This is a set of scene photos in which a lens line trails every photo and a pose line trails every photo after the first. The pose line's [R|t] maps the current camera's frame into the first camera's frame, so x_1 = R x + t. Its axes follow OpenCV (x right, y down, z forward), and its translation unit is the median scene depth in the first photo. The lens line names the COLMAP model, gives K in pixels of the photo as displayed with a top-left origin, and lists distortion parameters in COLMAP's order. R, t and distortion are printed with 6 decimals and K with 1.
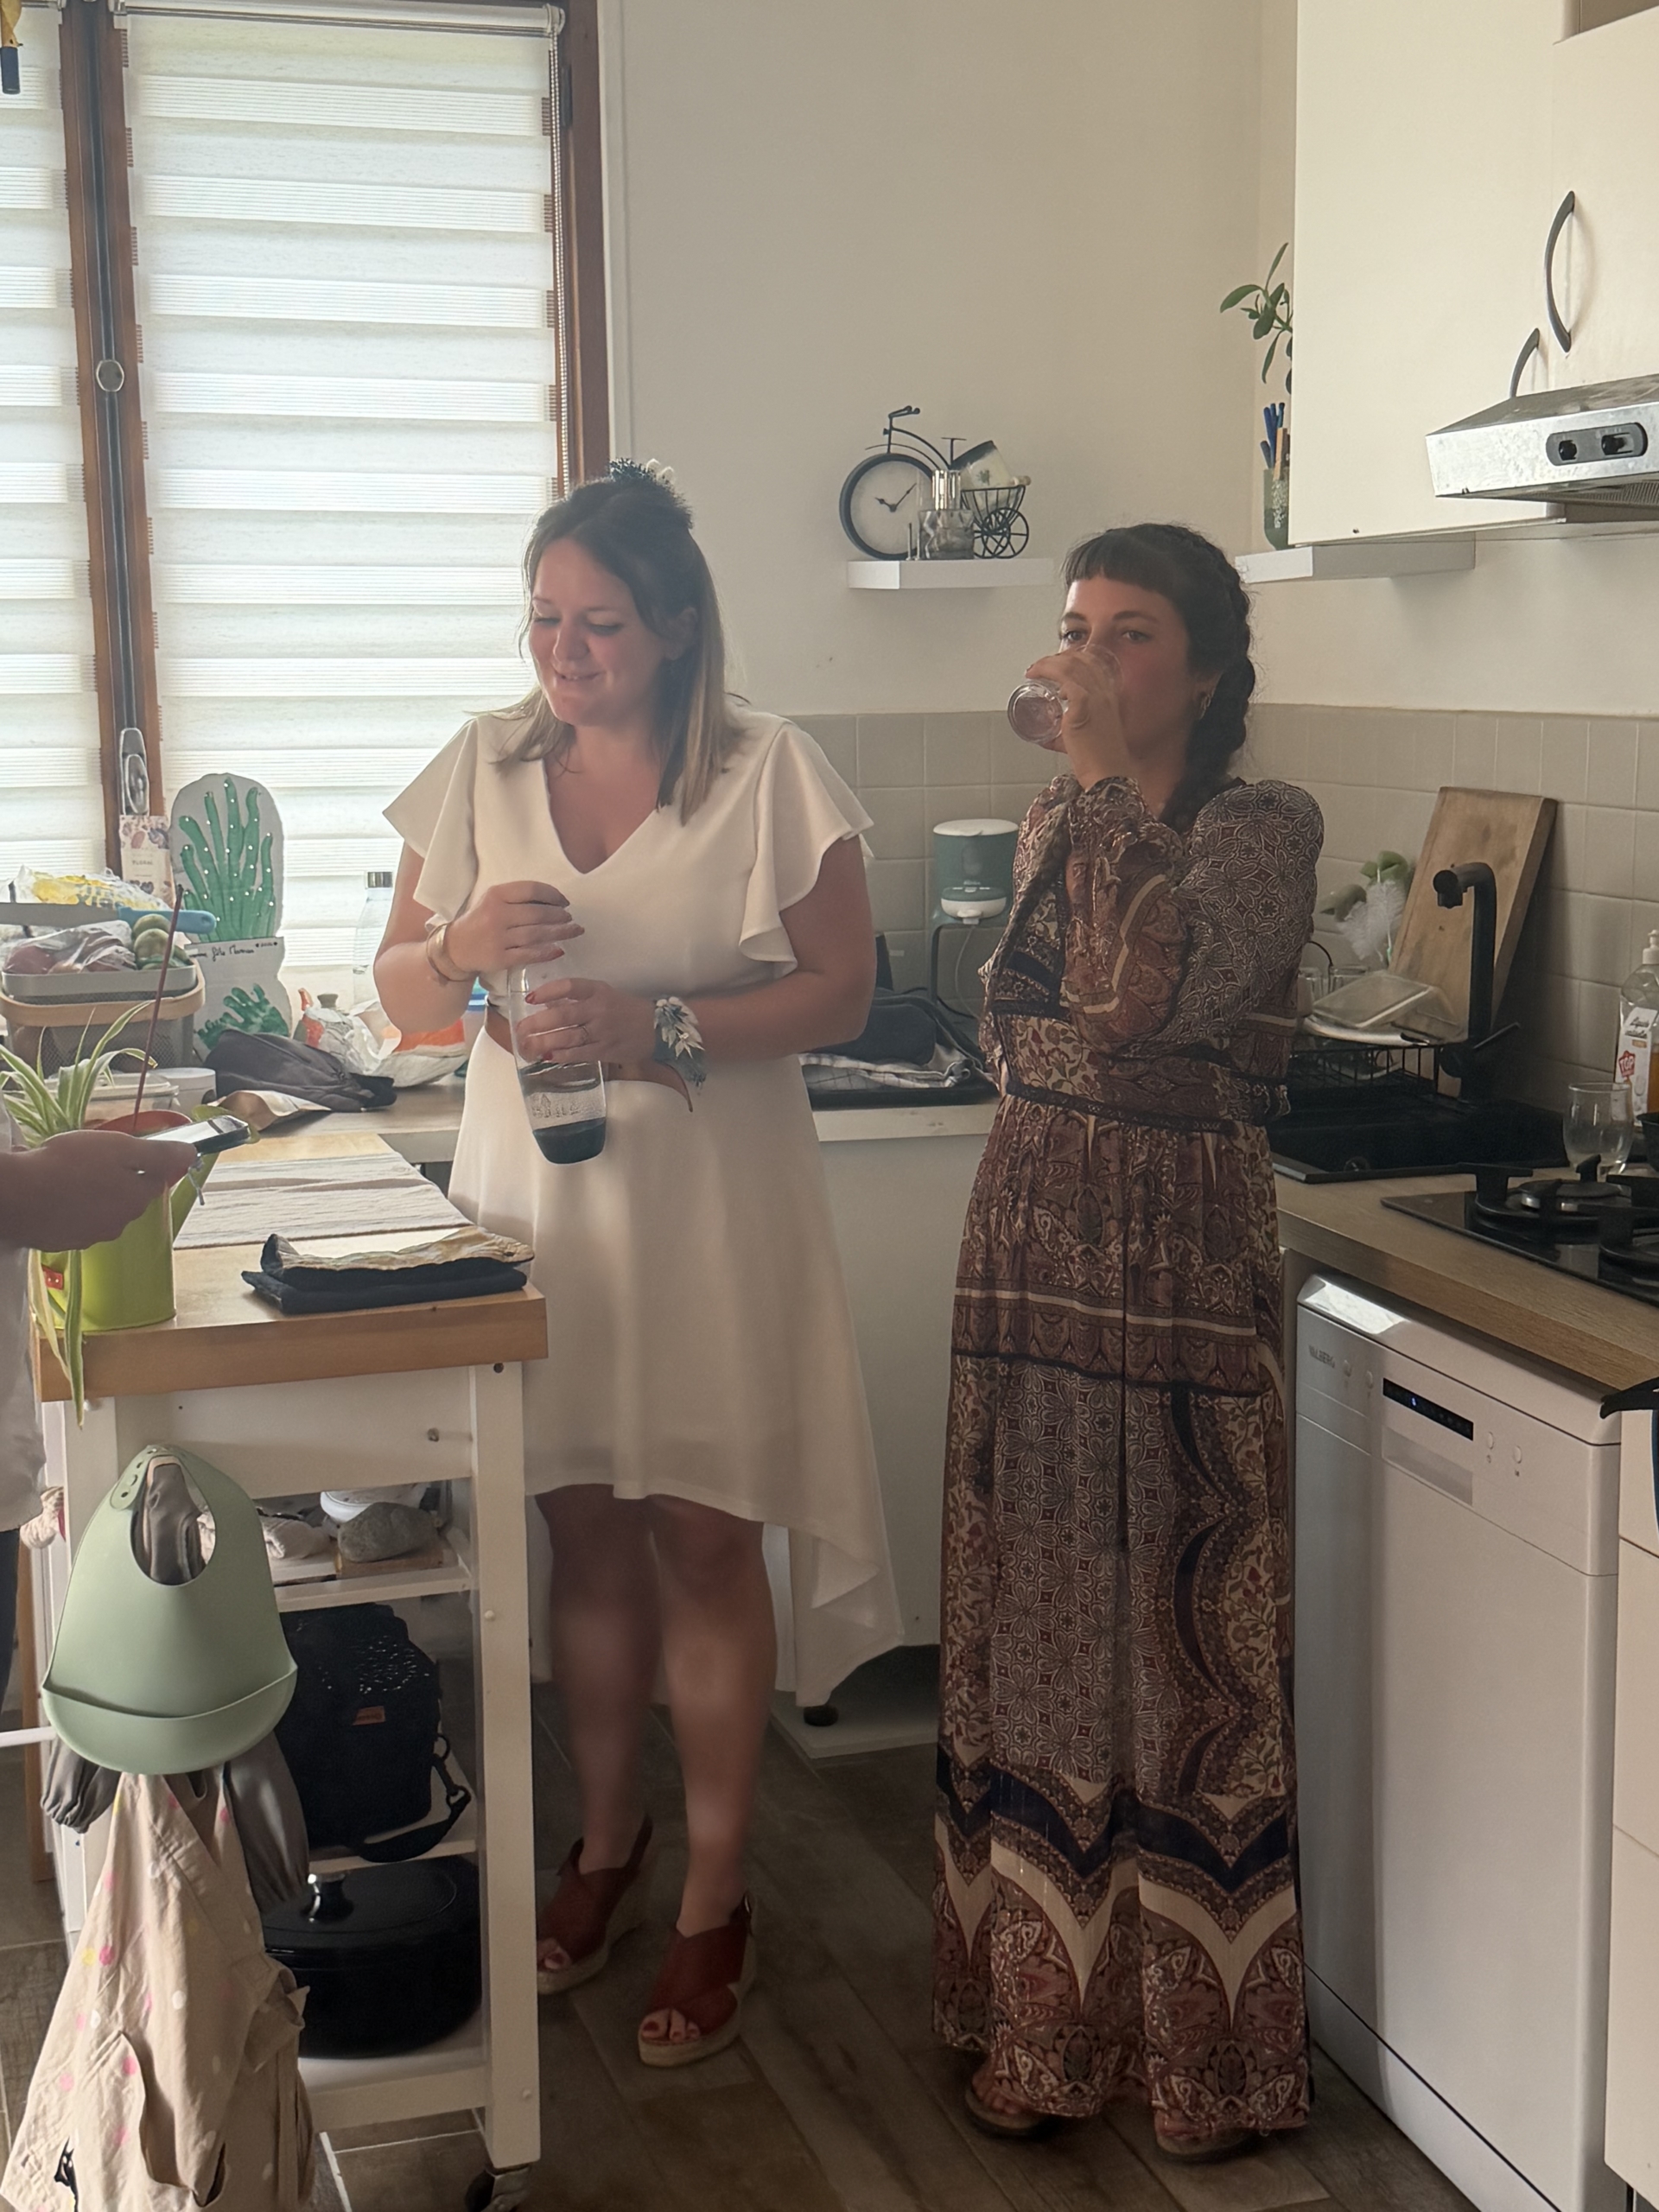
lens RADIAL K [[2991.4, 0, 835.3], [0, 2991.4, 1102.0], [0, 0, 1]] dist [0.302046, -0.984781]
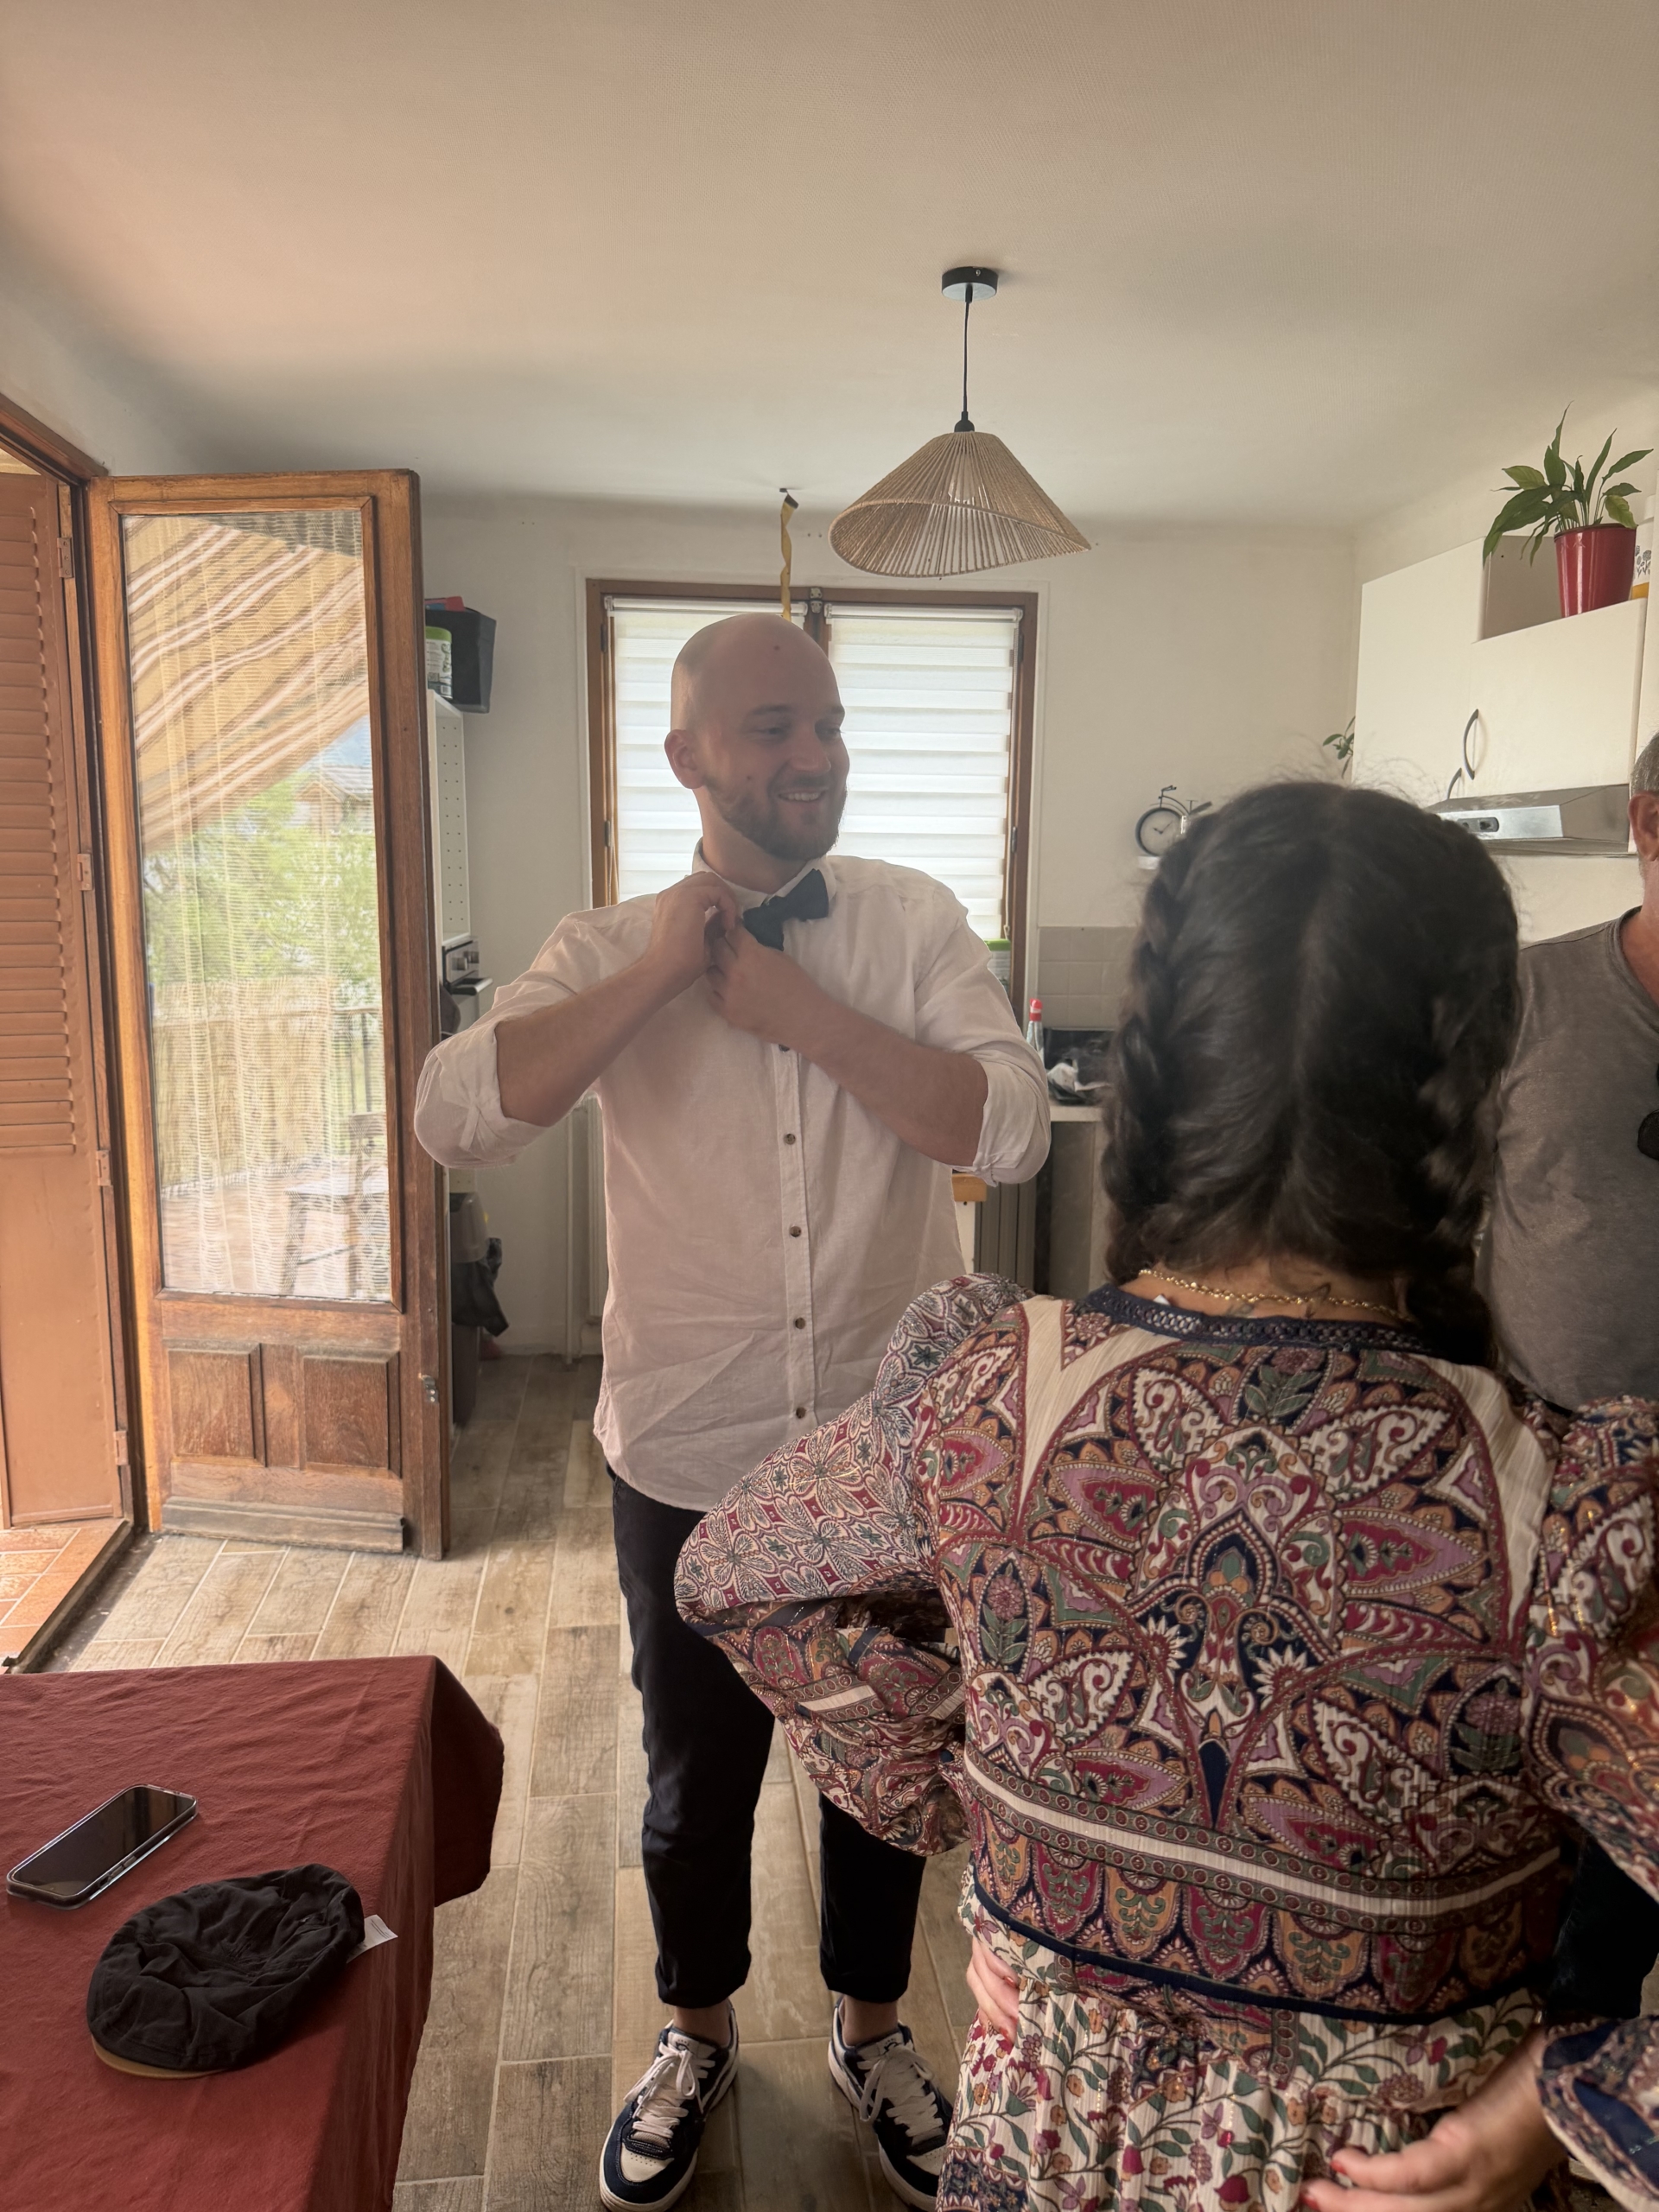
lens RADIAL K [[1568.7, 0, 824.4], [0, 1568.7, 1110.5], [0, 0, 1]] dist [0.093498, -0.174956]
pose [[0.980540, 0.051674, -0.189395, 0.007916], [-0.051435, 0.998657, 0.006182, 0.008866], [0.189460, 0.003680, 0.981882, -0.178629]]
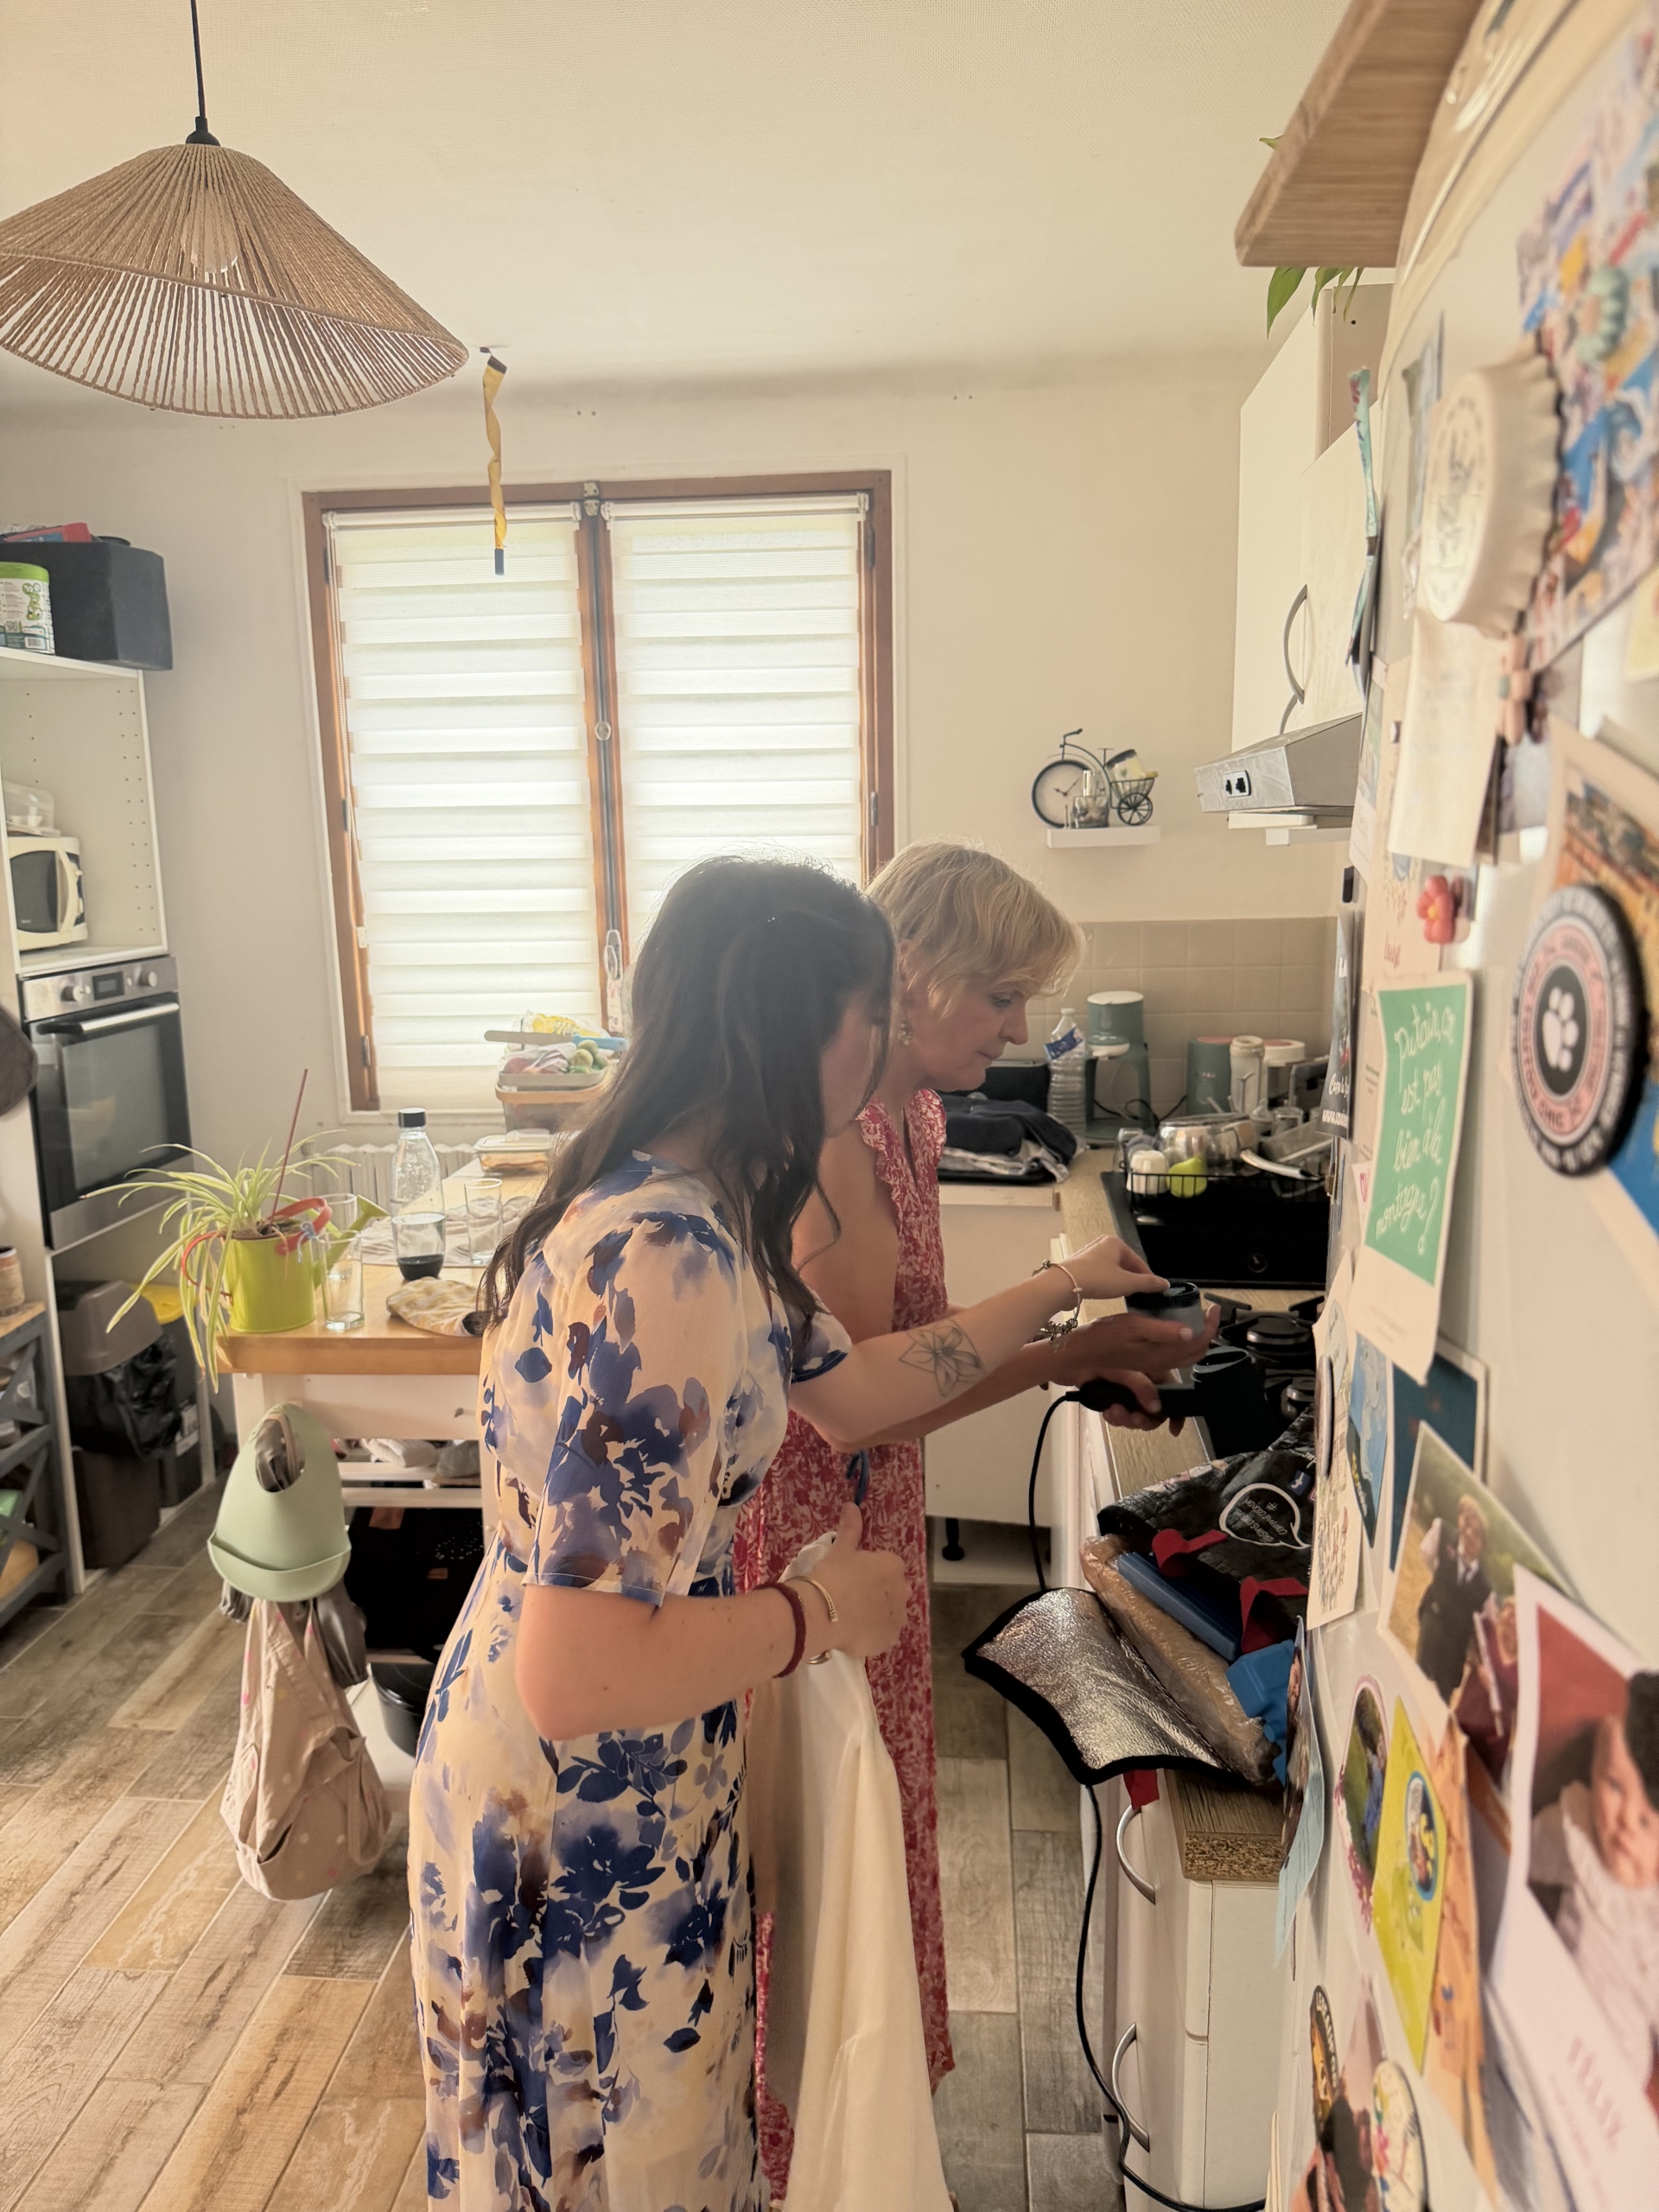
lens RADIAL K [[1568.7, 0, 824.4], [0, 1568.7, 1110.5], [0, 0, 1]] dist [0.093498, -0.174956]
pose [[0.920973, 0.065672, -0.384051, 0.266088], [-0.052917, 0.997642, 0.043698, -0.072282], [0.386016, -0.019922, 0.922277, 0.227520]]
